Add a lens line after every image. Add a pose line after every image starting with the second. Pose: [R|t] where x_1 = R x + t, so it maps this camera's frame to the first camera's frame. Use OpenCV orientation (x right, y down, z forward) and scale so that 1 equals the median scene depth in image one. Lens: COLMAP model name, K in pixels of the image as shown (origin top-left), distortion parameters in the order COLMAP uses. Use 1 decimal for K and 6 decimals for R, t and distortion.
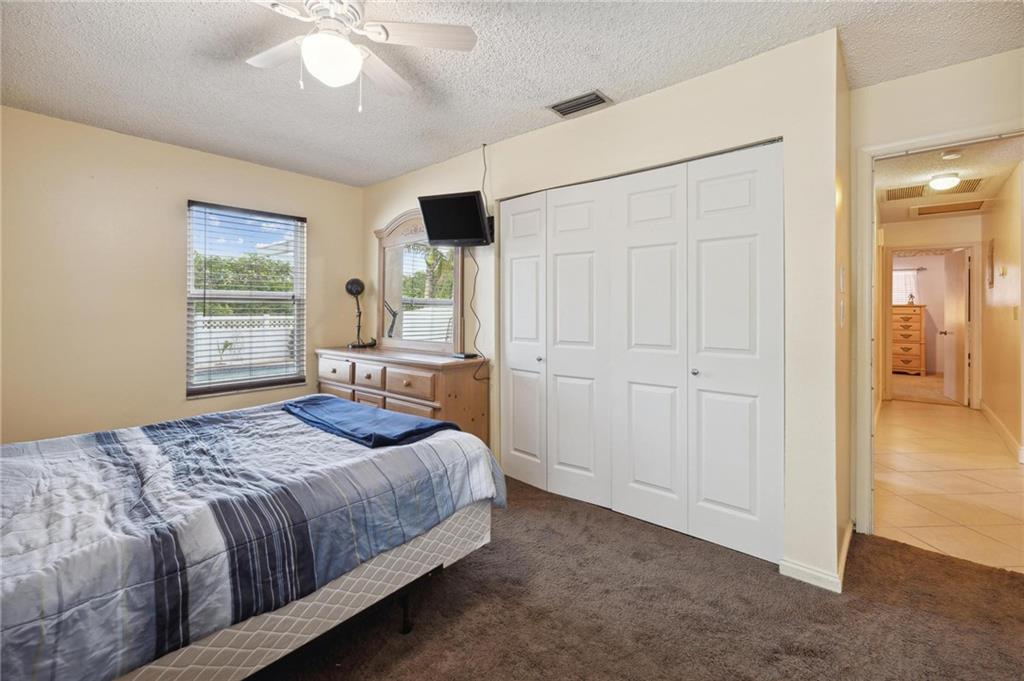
lens RADIAL K [[447.3, 0, 513.0], [0, 447.3, 311.2], [0, 0, 1]] dist [-0.001673, -0.000033]
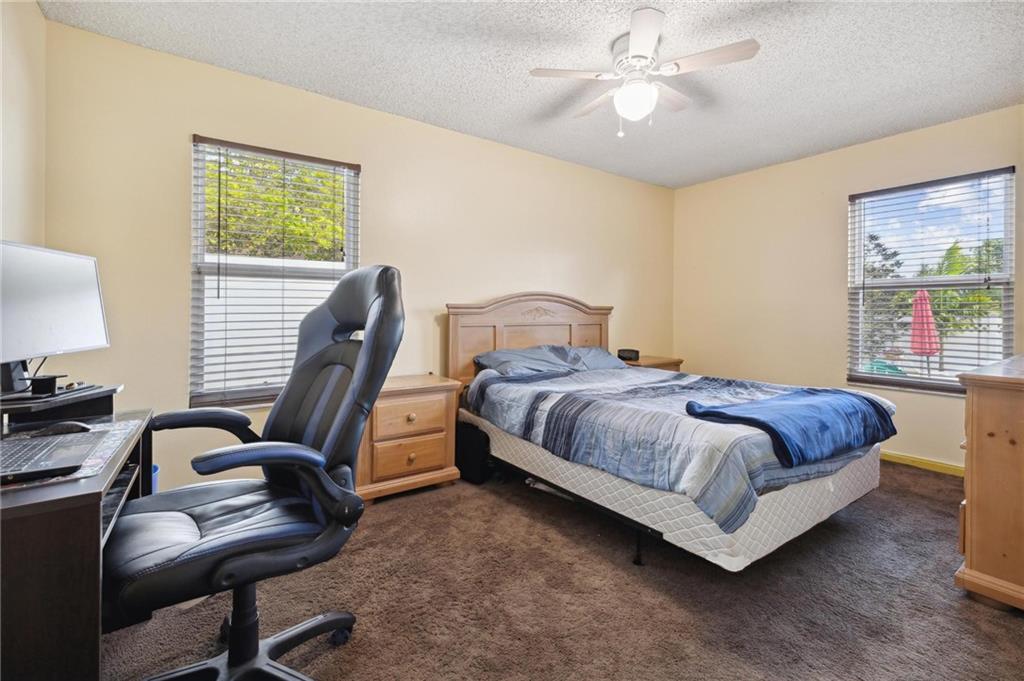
lens RADIAL K [[447.3, 0, 513.0], [0, 447.3, 311.2], [0, 0, 1]] dist [-0.001673, -0.000033]
pose [[-0.237085, -0.006514, -0.971467, 0.935941], [-0.010264, 0.999938, -0.004200, 0.069504], [0.971435, 0.008976, -0.237137, 0.927854]]
